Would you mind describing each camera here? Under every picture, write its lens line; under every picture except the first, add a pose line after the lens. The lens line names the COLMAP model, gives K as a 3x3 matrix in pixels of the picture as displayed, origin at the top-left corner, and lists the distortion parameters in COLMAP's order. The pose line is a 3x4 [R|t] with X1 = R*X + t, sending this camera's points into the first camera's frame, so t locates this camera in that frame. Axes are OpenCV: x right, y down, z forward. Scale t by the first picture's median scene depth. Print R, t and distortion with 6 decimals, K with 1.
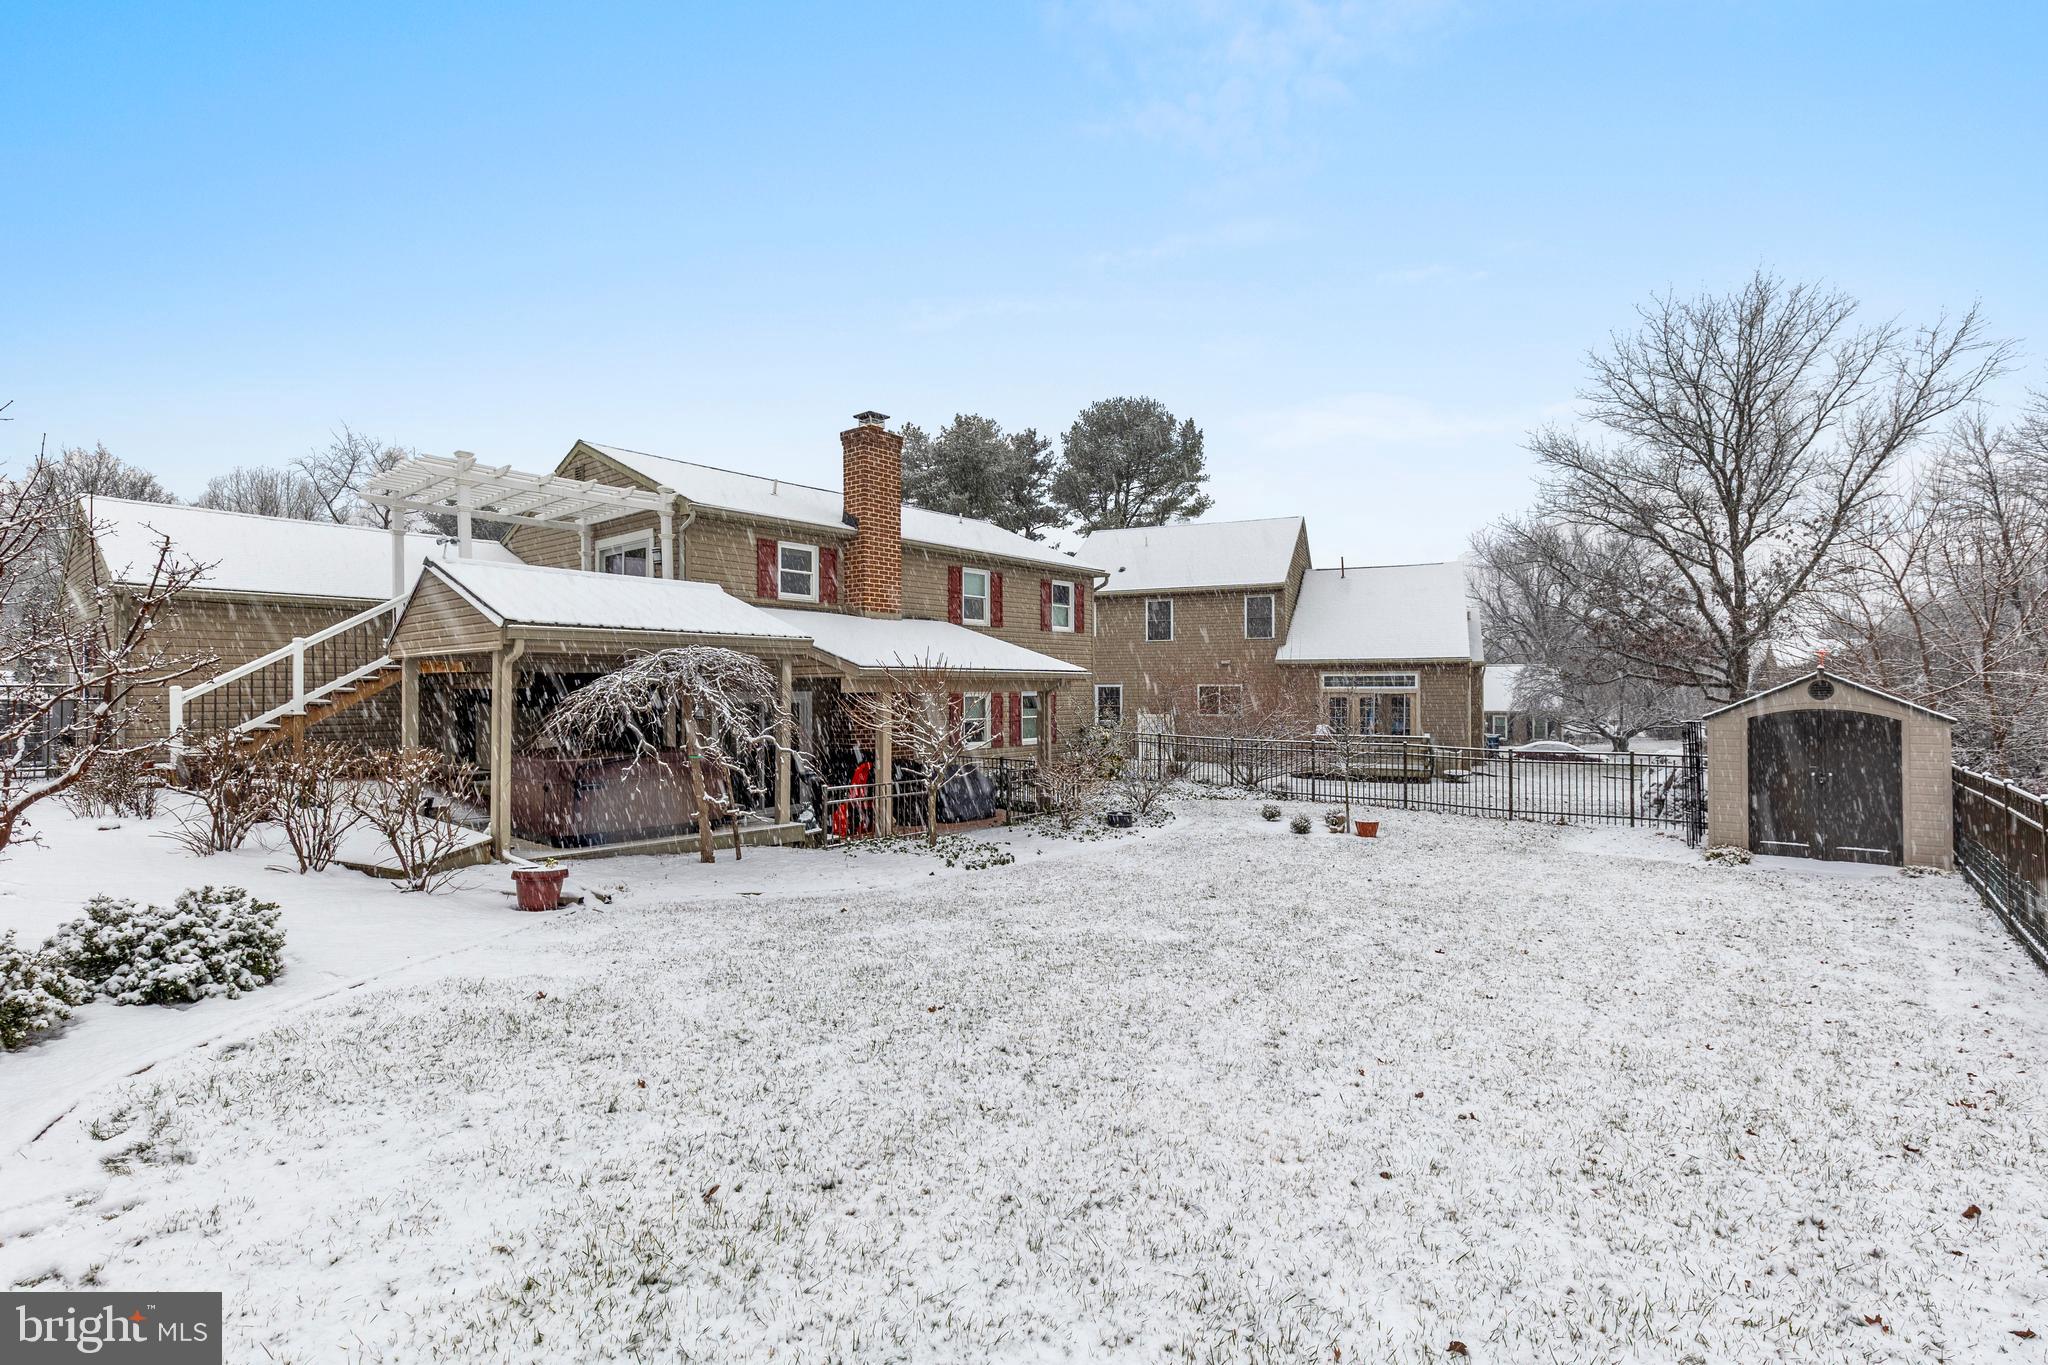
lens RADIAL K [[959.4, 0, 1024.0], [0, 959.4, 682.5], [0, 0, 1]] dist [-0.000974, -0.000591]
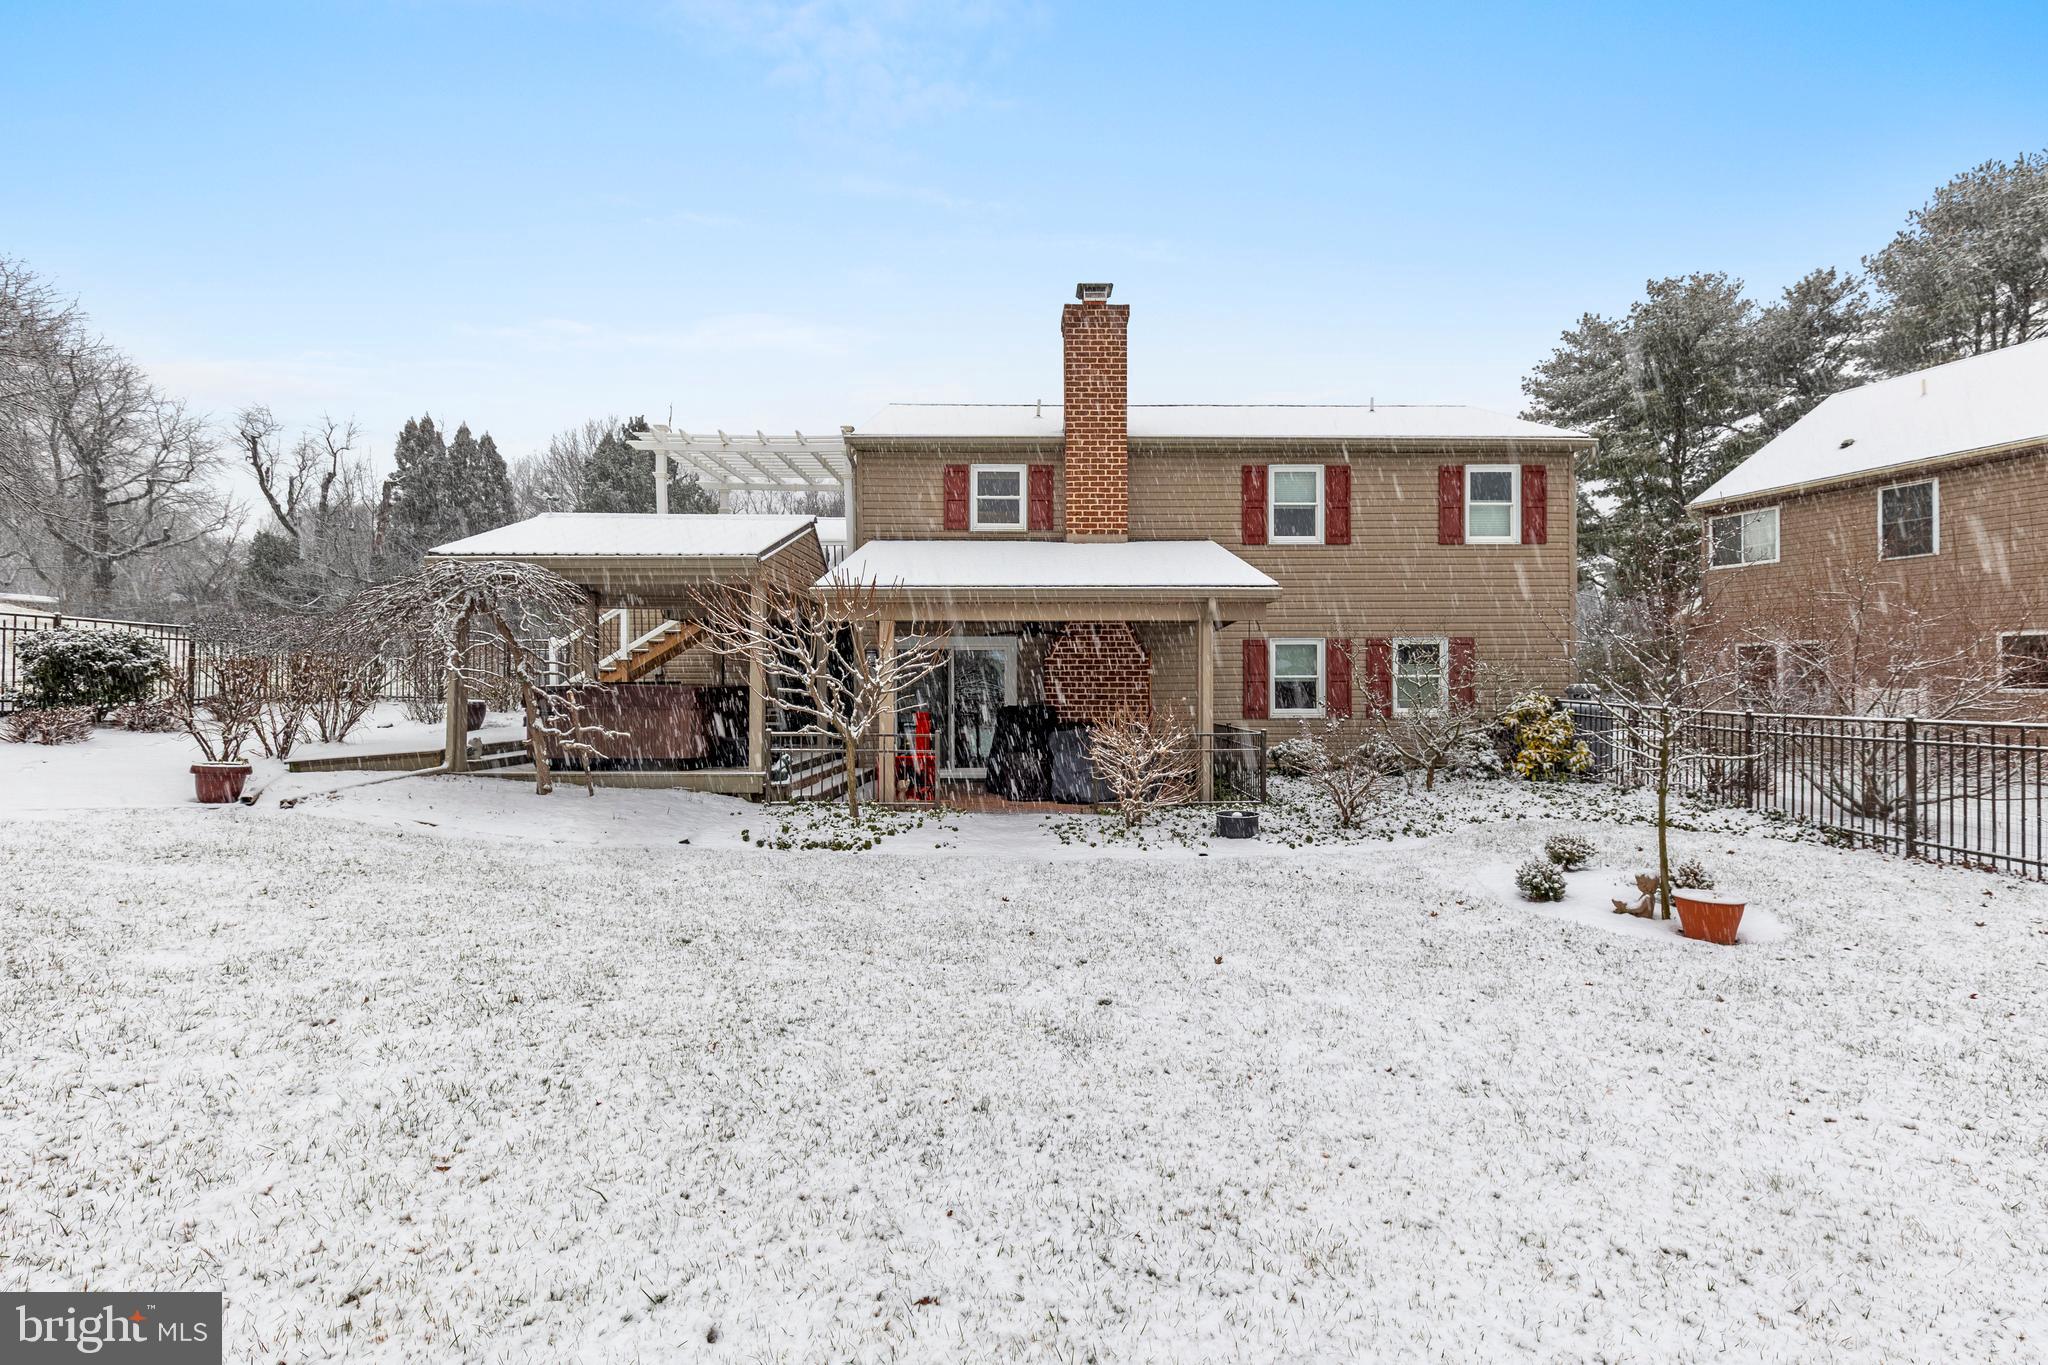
lens RADIAL K [[920.5, 0, 1024.0], [0, 920.5, 682.5], [0, 0, 1]] dist [-0.002013, -0.000335]
pose [[0.649504, 0.003511, -0.760350, 0.398918], [0.006459, 0.999928, 0.010135, 0.042131], [0.760331, -0.011494, 0.649434, 0.461046]]
